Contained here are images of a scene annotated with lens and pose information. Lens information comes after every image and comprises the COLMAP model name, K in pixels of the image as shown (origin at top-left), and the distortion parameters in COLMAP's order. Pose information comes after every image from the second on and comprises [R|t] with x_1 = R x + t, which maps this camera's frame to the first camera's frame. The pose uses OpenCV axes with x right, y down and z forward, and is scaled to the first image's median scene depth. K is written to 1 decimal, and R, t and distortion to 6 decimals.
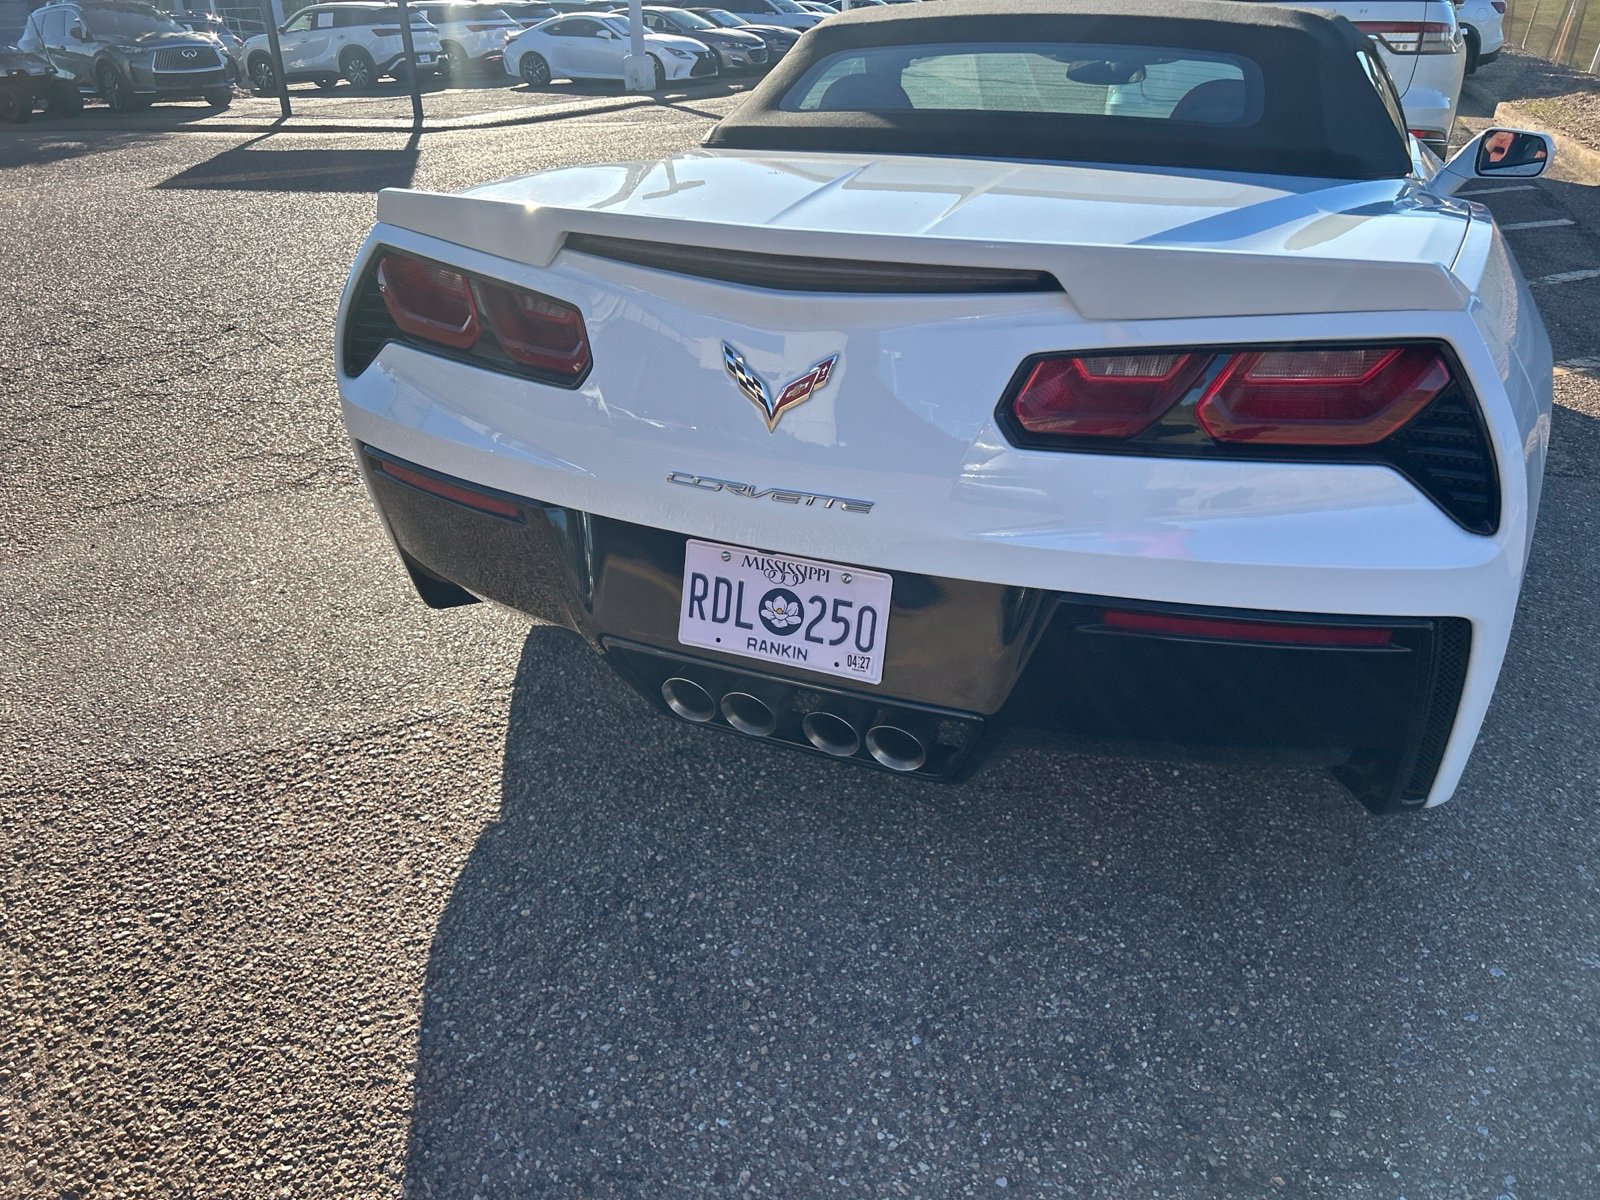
lens RADIAL K [[1219.9, 0, 800.8], [0, 1219.9, 565.5], [0, 0, 1]] dist [0.070669, -0.082816]
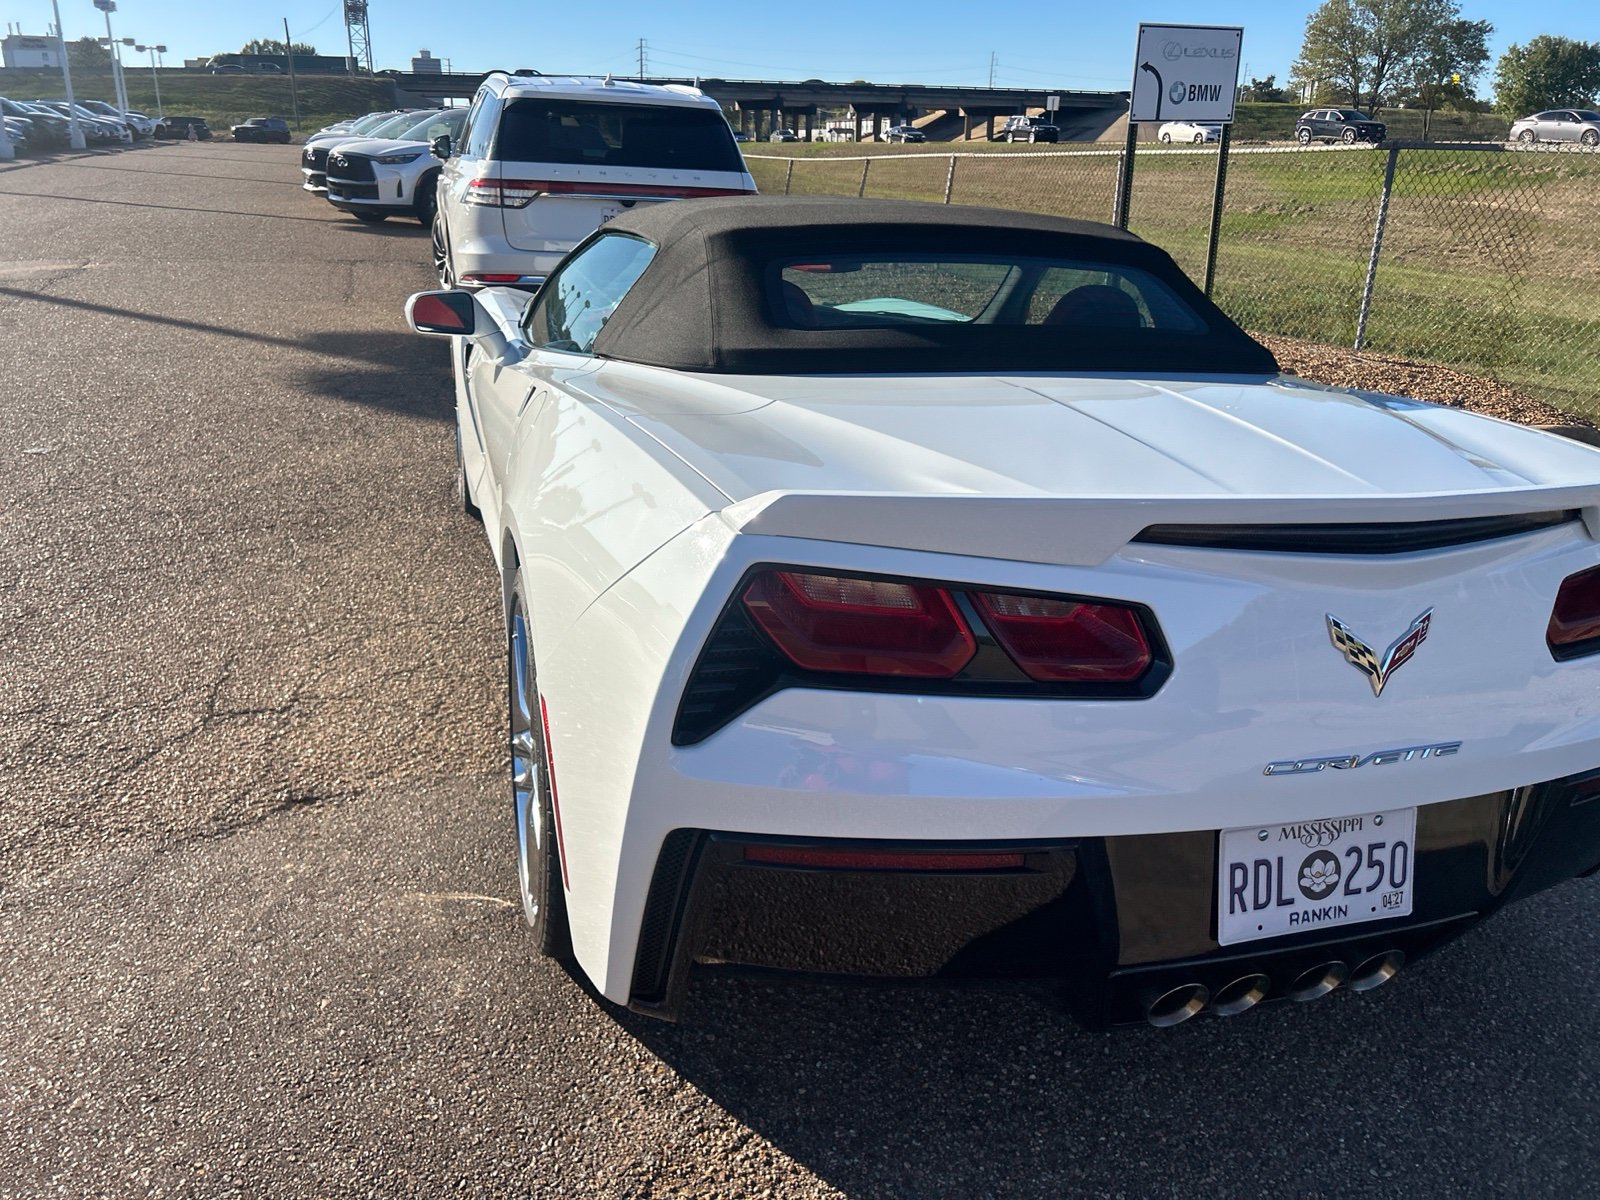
lens RADIAL K [[1194.8, 0, 834.6], [0, 1194.8, 593.6], [0, 0, 1]] dist [0.043887, -0.051556]
pose [[0.756601, -0.182188, 0.627983, -0.802783], [0.221910, 0.974944, 0.015488, -0.258557], [-0.615070, 0.127637, 0.778073, 0.451573]]
